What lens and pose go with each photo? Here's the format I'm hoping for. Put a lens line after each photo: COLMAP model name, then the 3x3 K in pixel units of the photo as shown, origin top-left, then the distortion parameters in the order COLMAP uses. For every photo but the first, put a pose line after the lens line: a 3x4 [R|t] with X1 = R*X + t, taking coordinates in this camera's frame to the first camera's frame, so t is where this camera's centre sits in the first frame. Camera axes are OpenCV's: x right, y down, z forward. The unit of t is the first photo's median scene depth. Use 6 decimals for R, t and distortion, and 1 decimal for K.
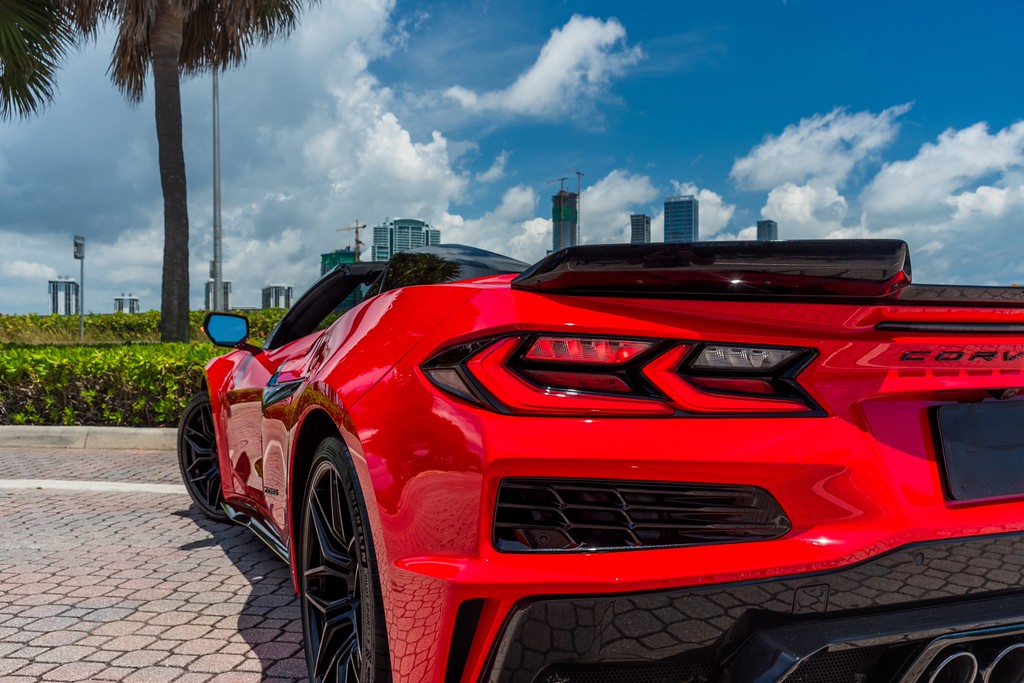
lens RADIAL K [[904.6, 0, 510.9], [0, 904.6, 365.0], [0, 0, 1]] dist [-0.071823, 0.176608]
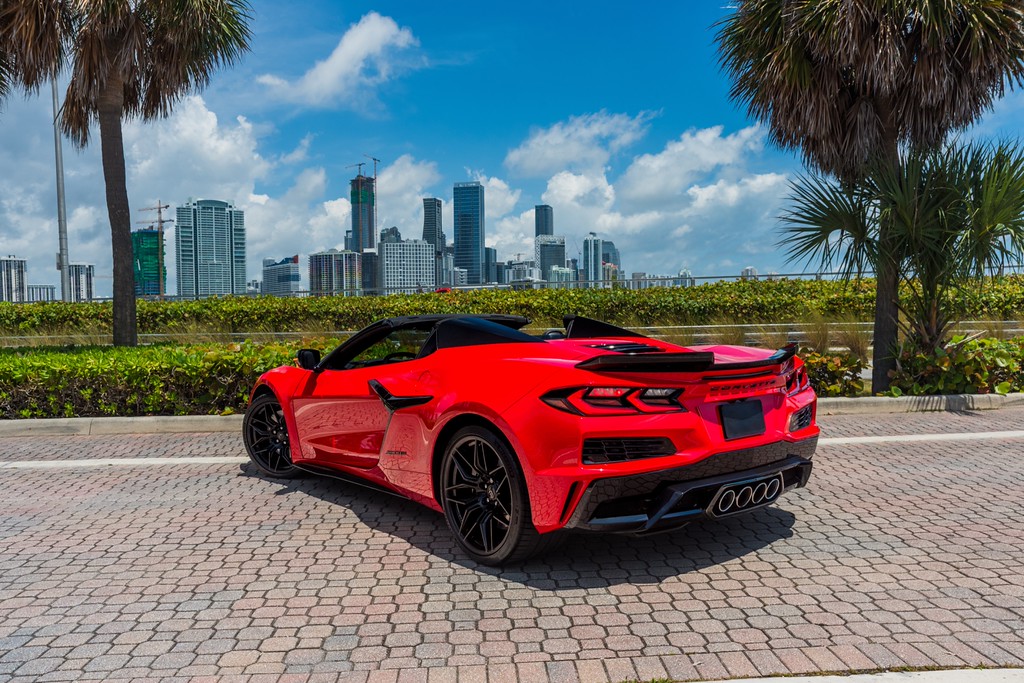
lens RADIAL K [[825.0, 0, 514.0], [0, 825.0, 352.6], [0, 0, 1]] dist [-0.083605, 0.128681]
pose [[0.971553, -0.025264, 0.235469, -0.220453], [0.020377, 0.999524, 0.023166, -0.056104], [-0.235943, -0.017708, 0.971606, -0.389931]]
